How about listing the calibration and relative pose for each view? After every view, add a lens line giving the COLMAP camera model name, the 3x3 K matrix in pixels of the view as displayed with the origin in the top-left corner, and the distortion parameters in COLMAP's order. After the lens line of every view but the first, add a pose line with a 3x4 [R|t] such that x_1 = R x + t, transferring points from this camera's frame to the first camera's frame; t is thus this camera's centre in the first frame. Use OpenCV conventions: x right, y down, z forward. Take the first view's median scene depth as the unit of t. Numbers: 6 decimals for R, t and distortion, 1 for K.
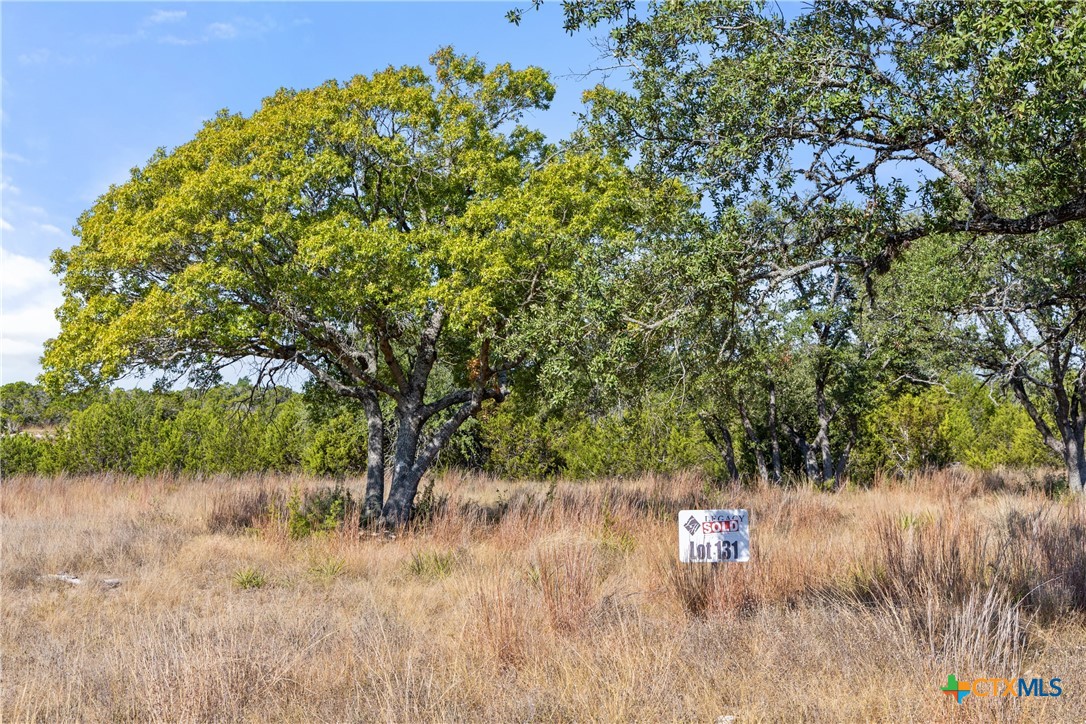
lens RADIAL K [[1515.5, 0, 540.5], [0, 1515.5, 361.6], [0, 0, 1]] dist [0.008963, 0.000000]
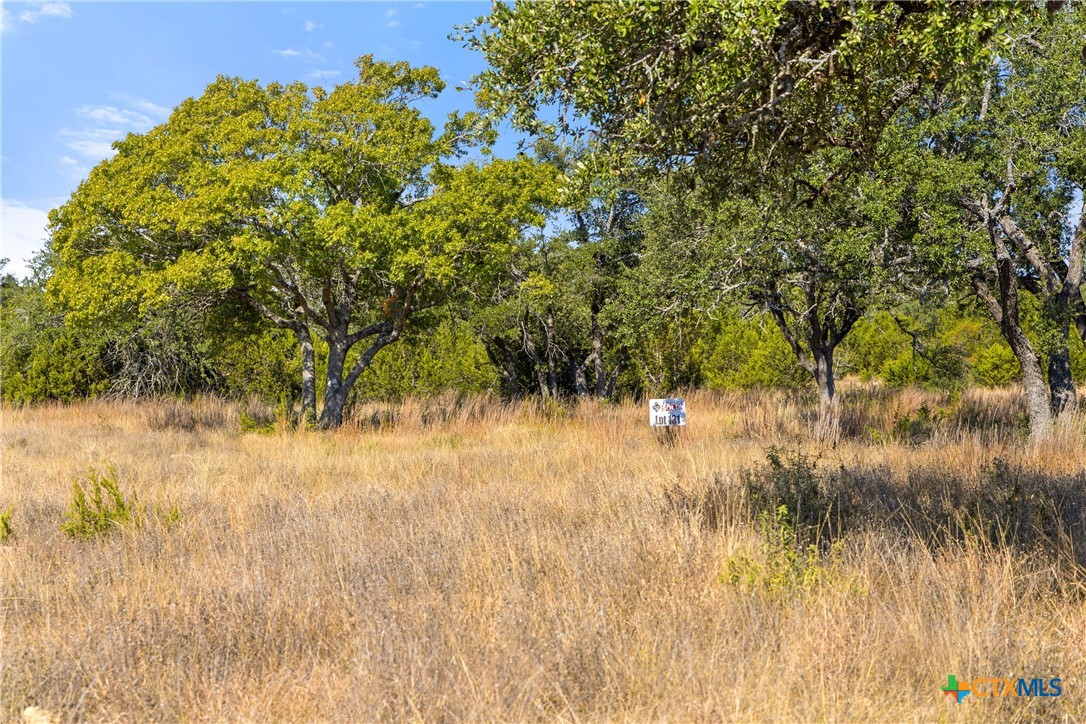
lens RADIAL K [[2510.8, 0, 542.9], [0, 2510.8, 362.6], [0, 0, 1]] dist [0.118037, 0.000000]
pose [[0.970270, -0.003097, 0.242004, -0.427665], [-0.009451, 0.998671, 0.050674, -0.056896], [-0.241839, -0.051455, 0.968951, -1.080189]]
